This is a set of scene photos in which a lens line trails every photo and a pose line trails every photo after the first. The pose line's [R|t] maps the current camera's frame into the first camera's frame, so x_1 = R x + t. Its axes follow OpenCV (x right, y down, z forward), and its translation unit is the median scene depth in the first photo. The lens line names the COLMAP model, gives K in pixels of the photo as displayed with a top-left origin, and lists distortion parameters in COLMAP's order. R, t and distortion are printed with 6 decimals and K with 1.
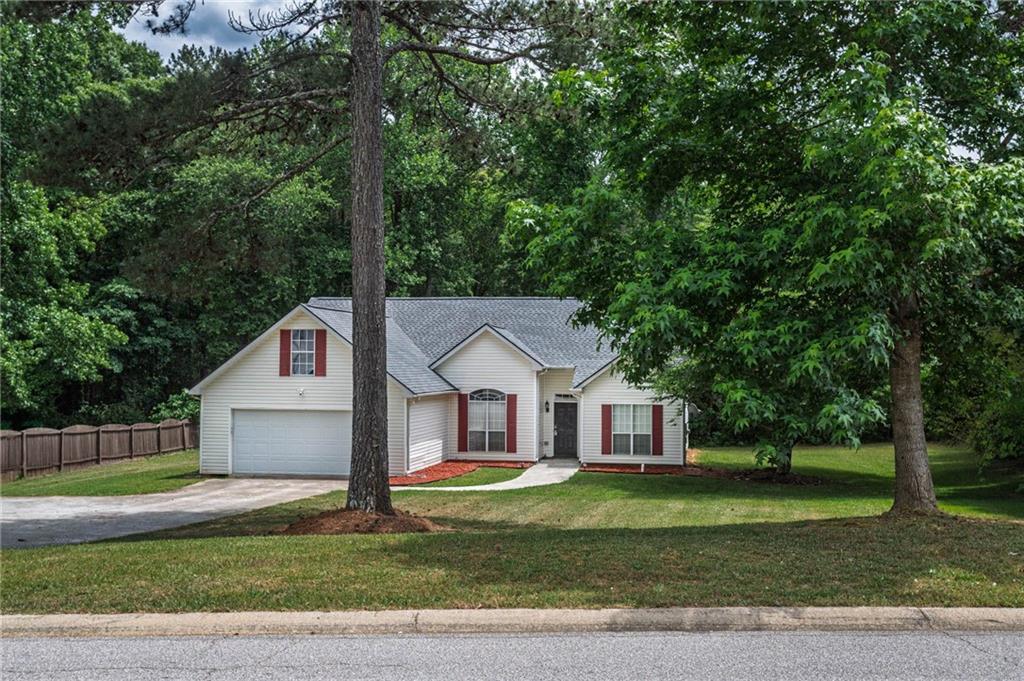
lens RADIAL K [[1150.8, 0, 512.0], [0, 1150.8, 340.5], [0, 0, 1]] dist [0.005926, 0.014200]
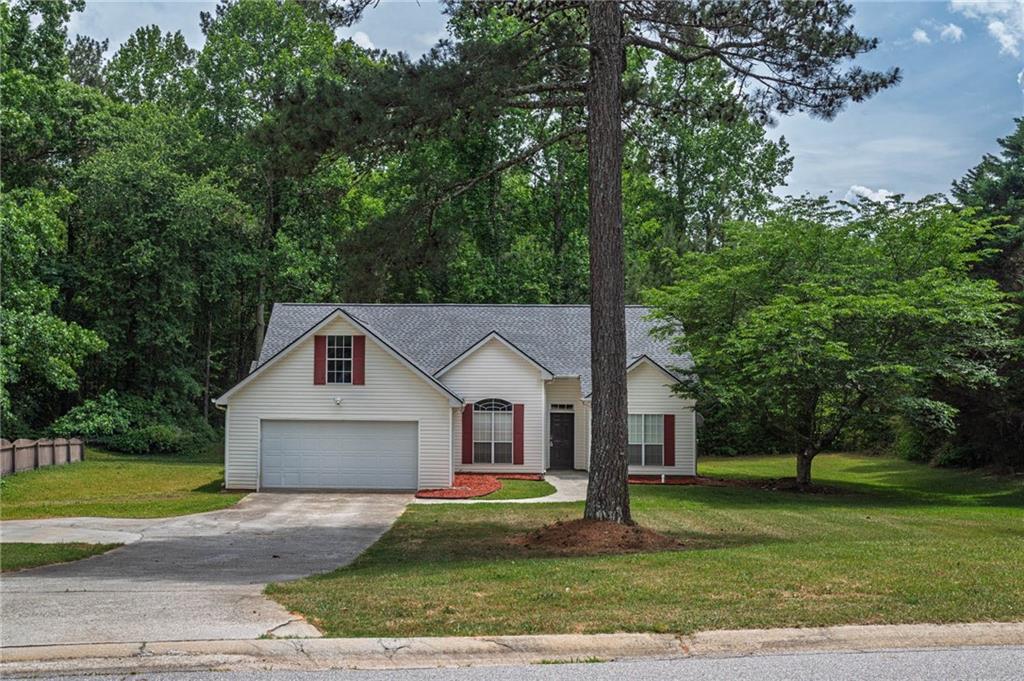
lens RADIAL K [[1181.9, 0, 512.0], [0, 1181.9, 340.5], [0, 0, 1]] dist [0.016213, 0.043288]
pose [[0.993010, 0.004995, 0.117926, -0.126410], [-0.003923, 0.999949, -0.009316, 0.002423], [-0.117966, 0.008789, 0.992979, 0.011307]]
